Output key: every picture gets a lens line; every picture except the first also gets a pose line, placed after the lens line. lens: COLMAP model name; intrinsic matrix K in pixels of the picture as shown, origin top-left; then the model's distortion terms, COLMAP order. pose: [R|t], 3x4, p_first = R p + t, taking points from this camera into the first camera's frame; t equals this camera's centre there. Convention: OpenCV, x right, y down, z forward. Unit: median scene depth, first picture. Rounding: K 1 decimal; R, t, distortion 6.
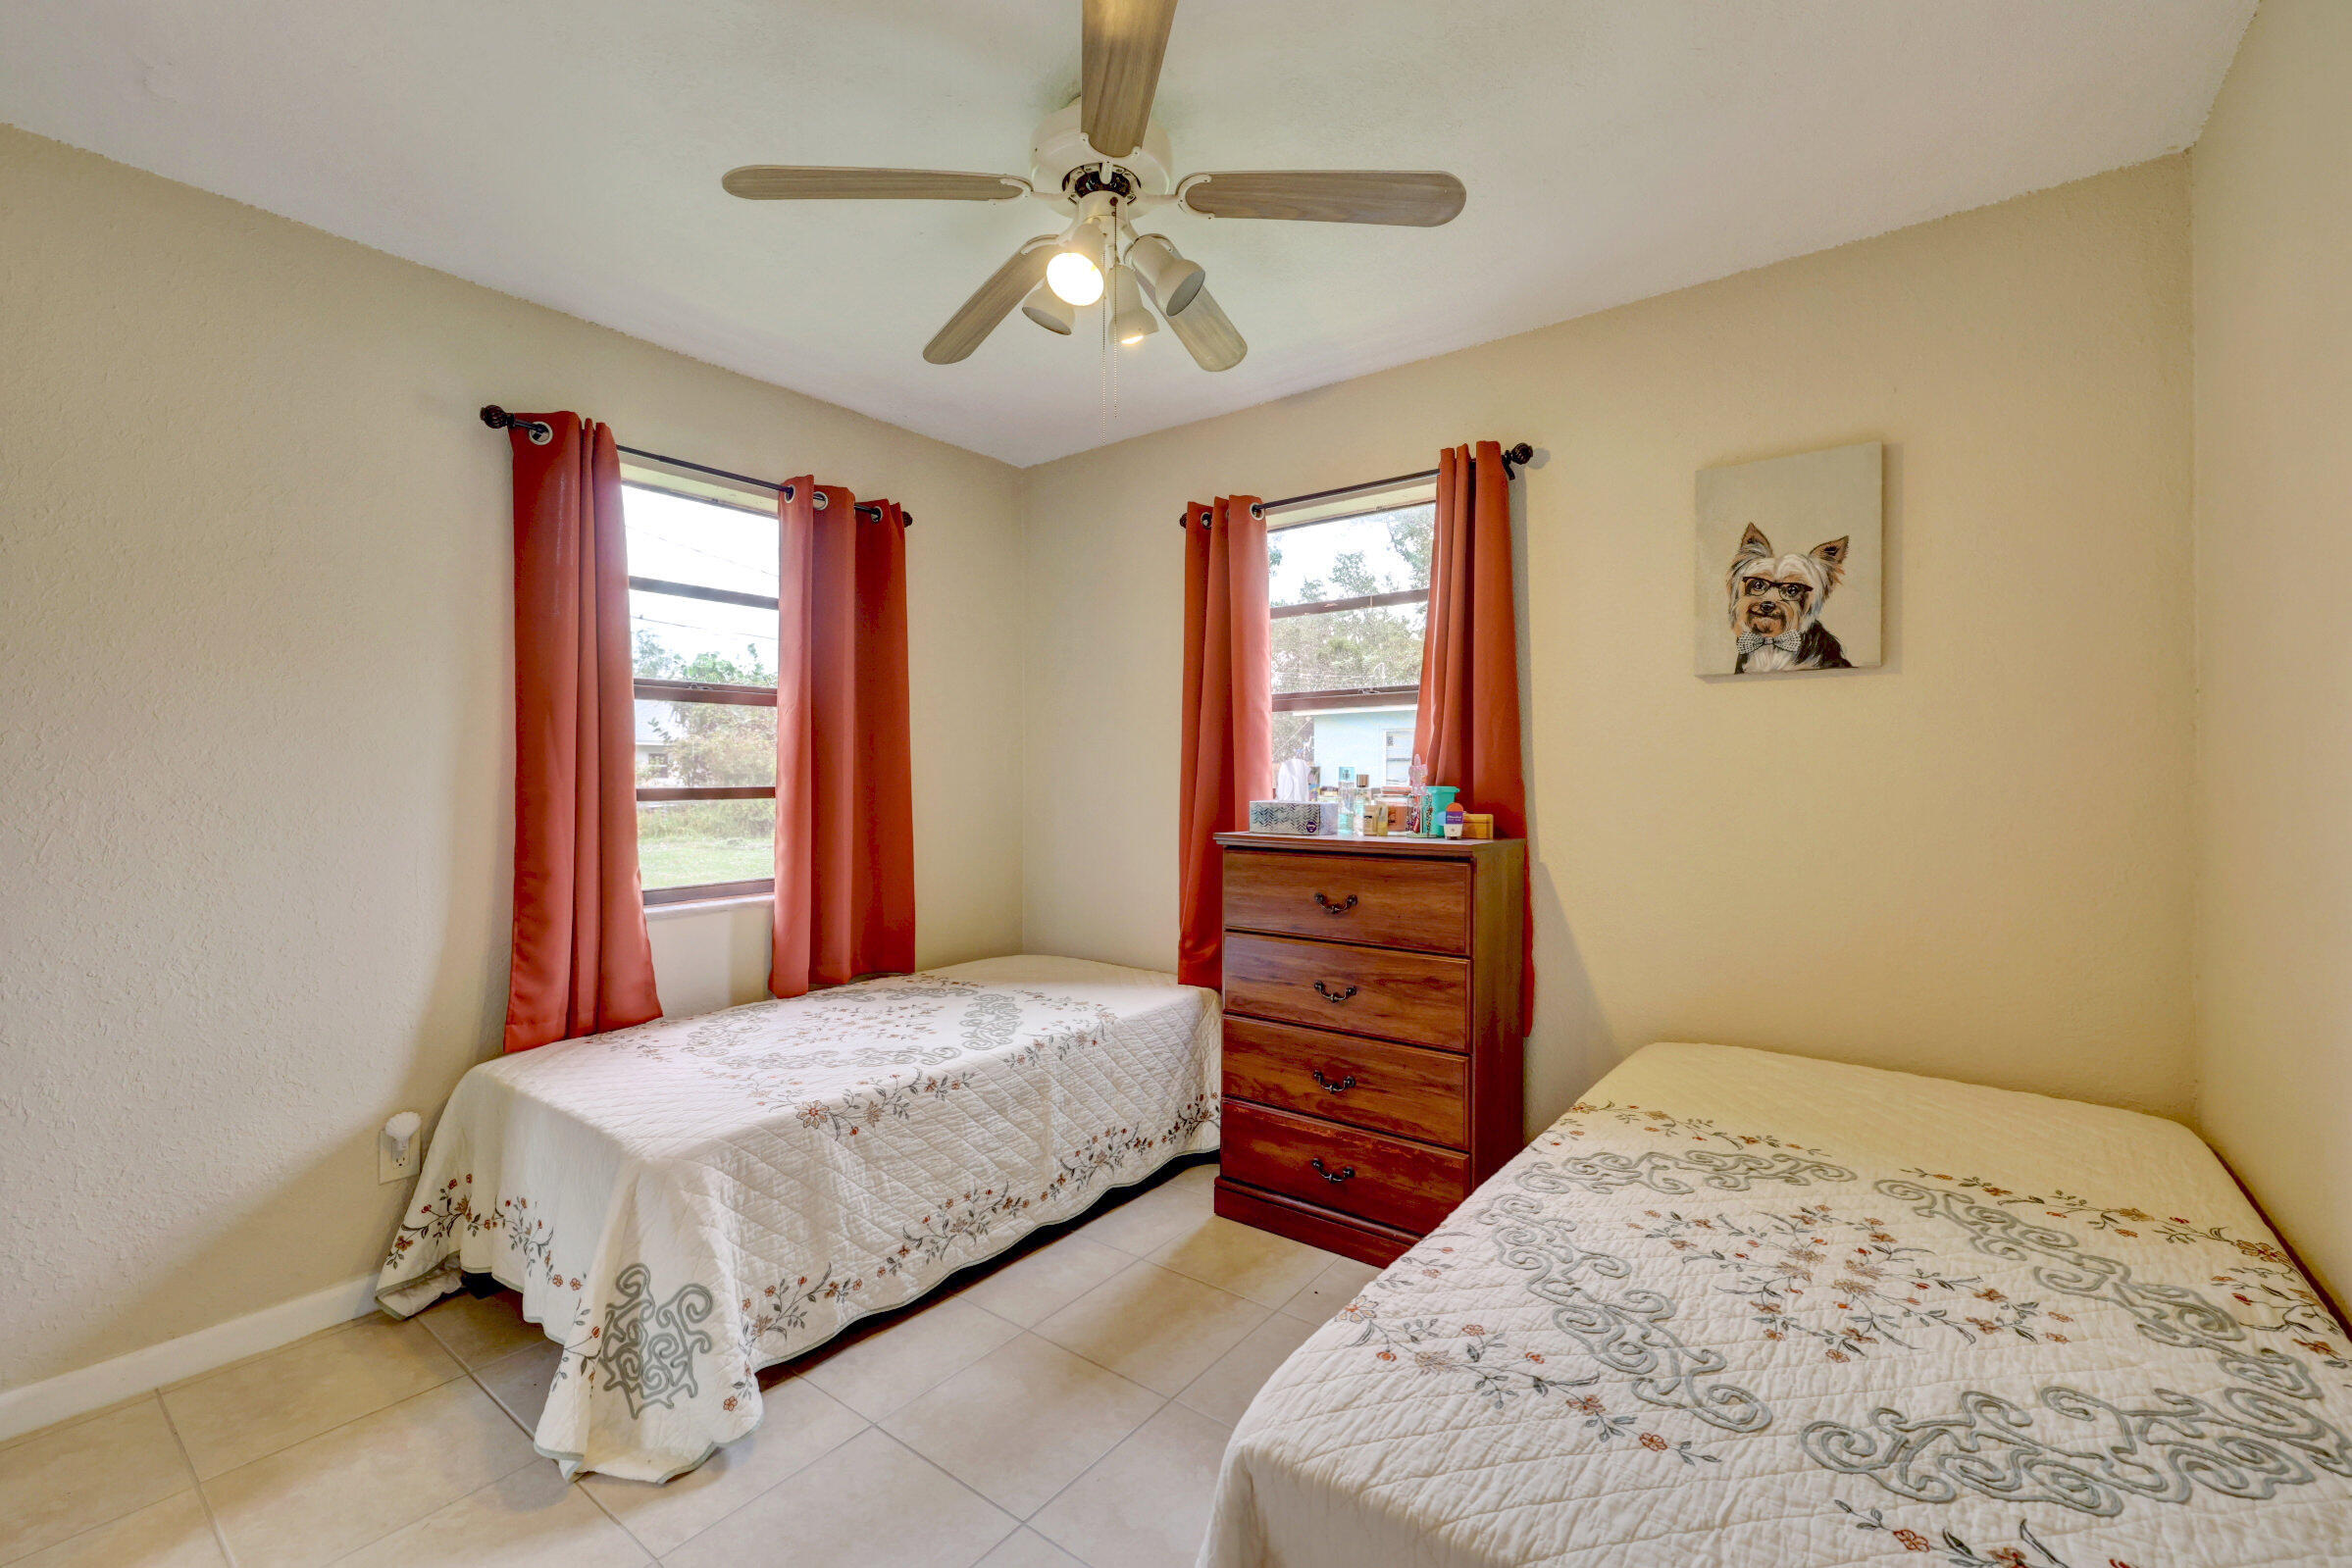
lens RADIAL K [[976.3, 0, 1177.4], [0, 976.3, 781.0], [0, 0, 1]] dist [-0.004341, -0.000331]
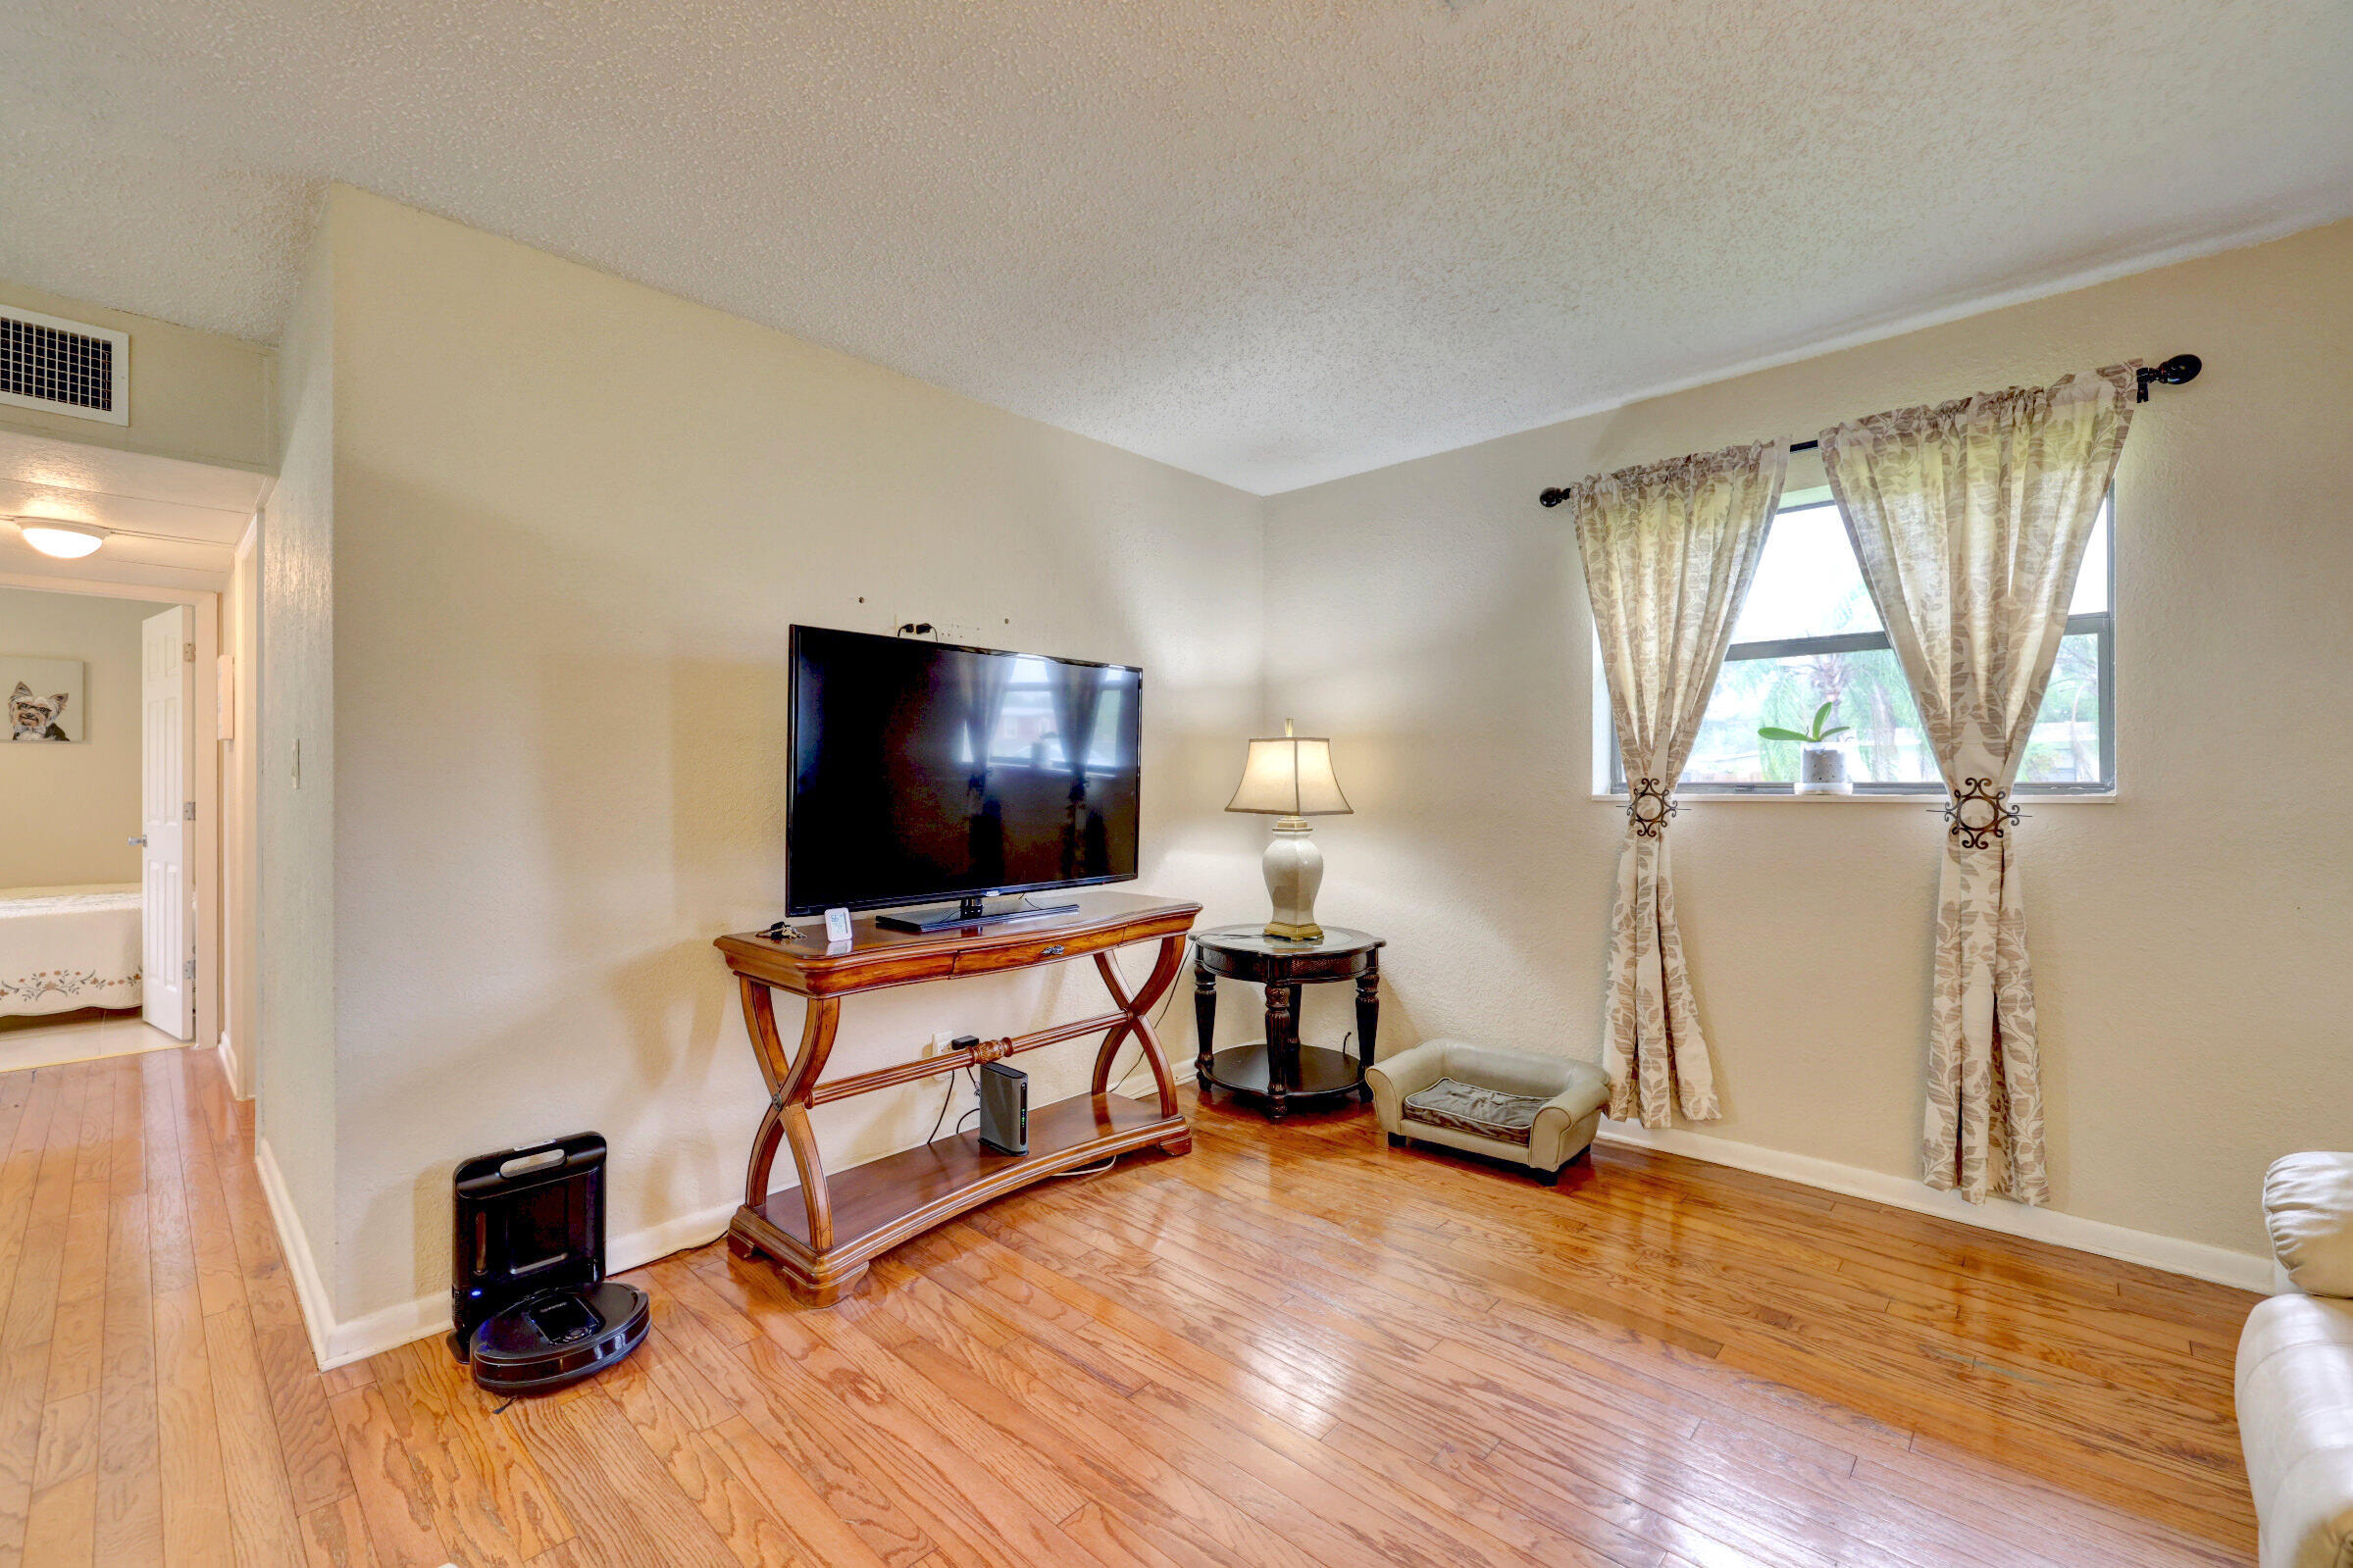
lens RADIAL K [[976.7, 0, 1172.5], [0, 976.7, 778.6], [0, 0, 1]] dist [-0.004341, -0.000331]
pose [[0.095102, -0.003715, 0.995461, -1.667136], [0.004839, 0.999983, 0.003270, -0.006167], [-0.995456, 0.004506, 0.095119, -2.258493]]
